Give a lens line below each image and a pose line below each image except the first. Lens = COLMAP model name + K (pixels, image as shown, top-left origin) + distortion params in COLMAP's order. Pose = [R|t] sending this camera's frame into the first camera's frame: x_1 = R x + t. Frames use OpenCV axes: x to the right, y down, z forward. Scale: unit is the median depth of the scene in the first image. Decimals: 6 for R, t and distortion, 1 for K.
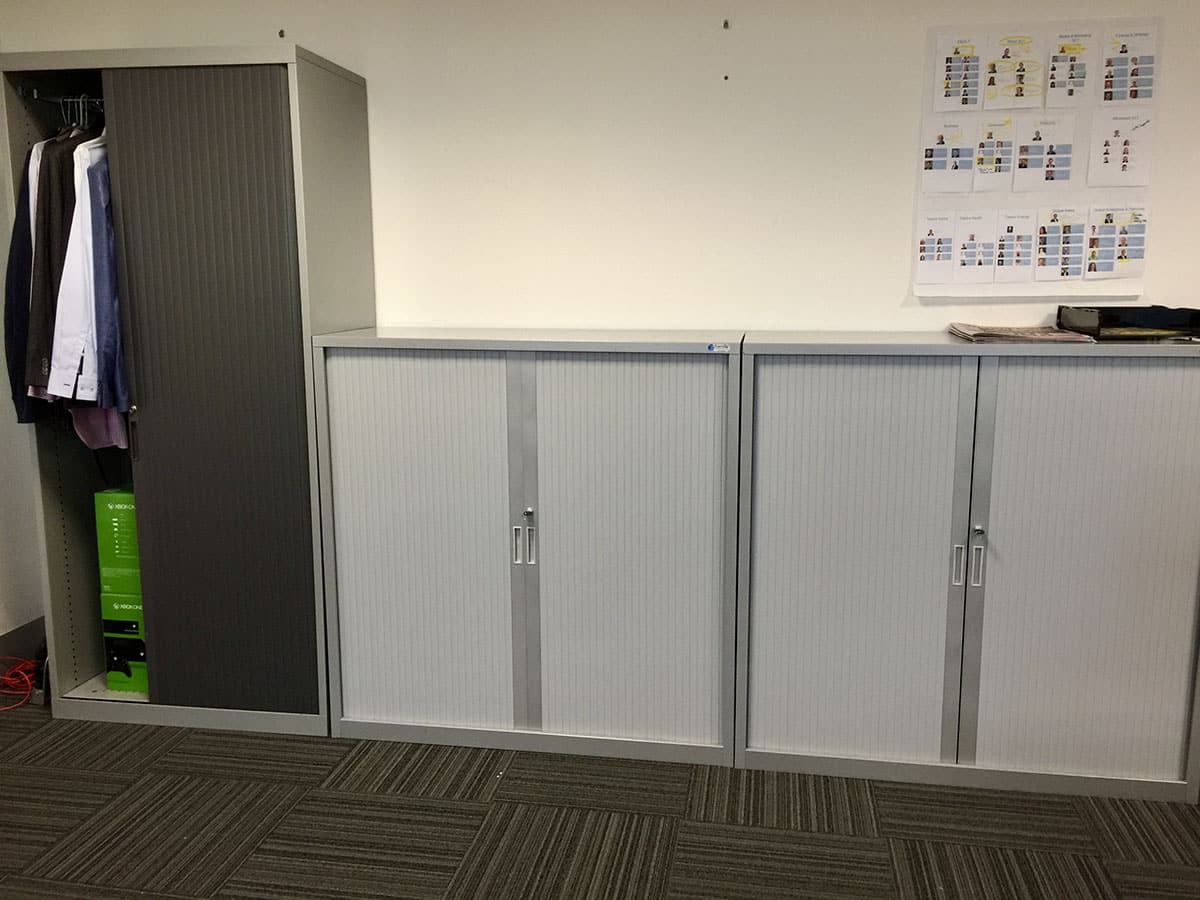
lens RADIAL K [[1030.2, 0, 588.8], [0, 1030.2, 451.0], [0, 0, 1]] dist [0.055105, -0.066901]
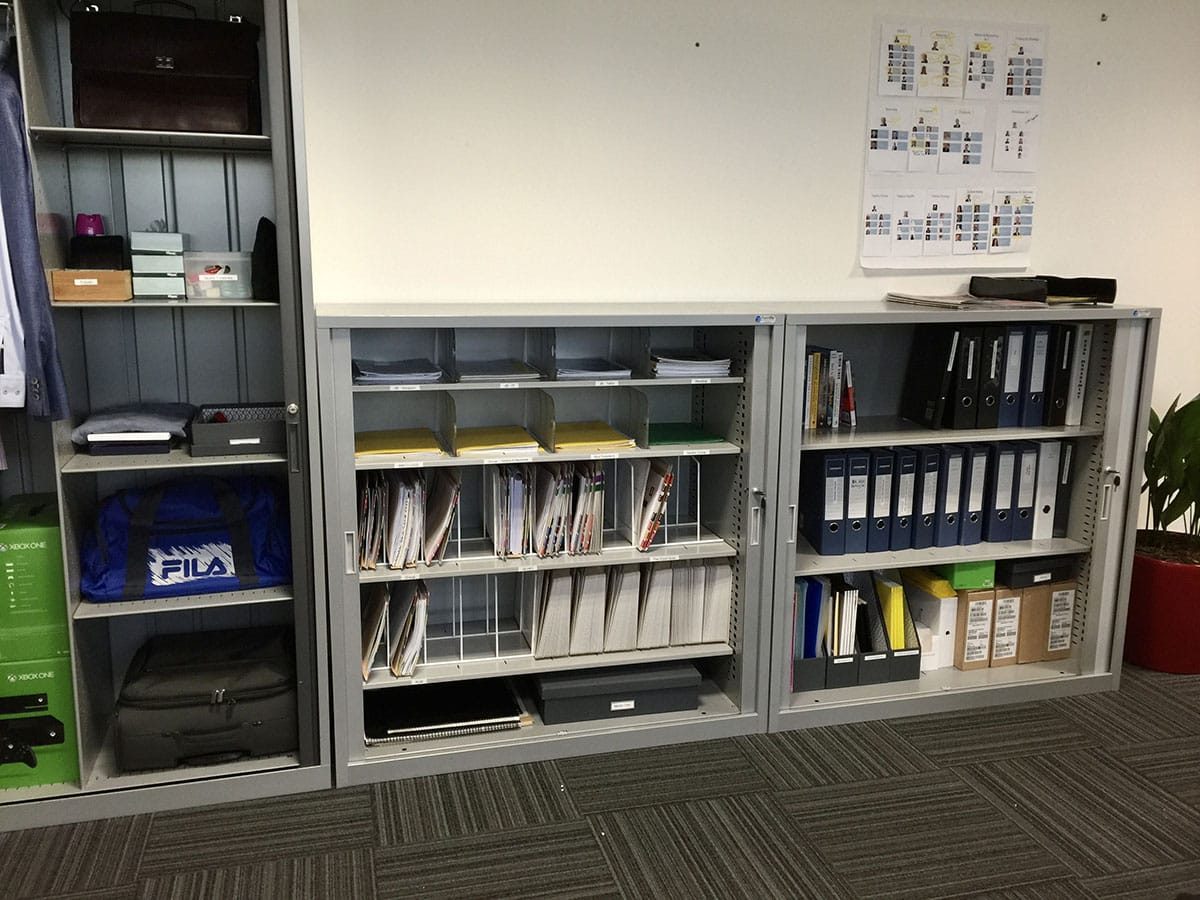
lens RADIAL K [[1030.2, 0, 607.0], [0, 1030.2, 453.2], [0, 0, 1]] dist [0.055105, -0.066901]
pose [[0.906194, -0.073815, 0.416370, -0.395958], [0.063003, 0.997225, 0.039669, -0.018194], [-0.418142, -0.009716, 0.908330, 0.141730]]
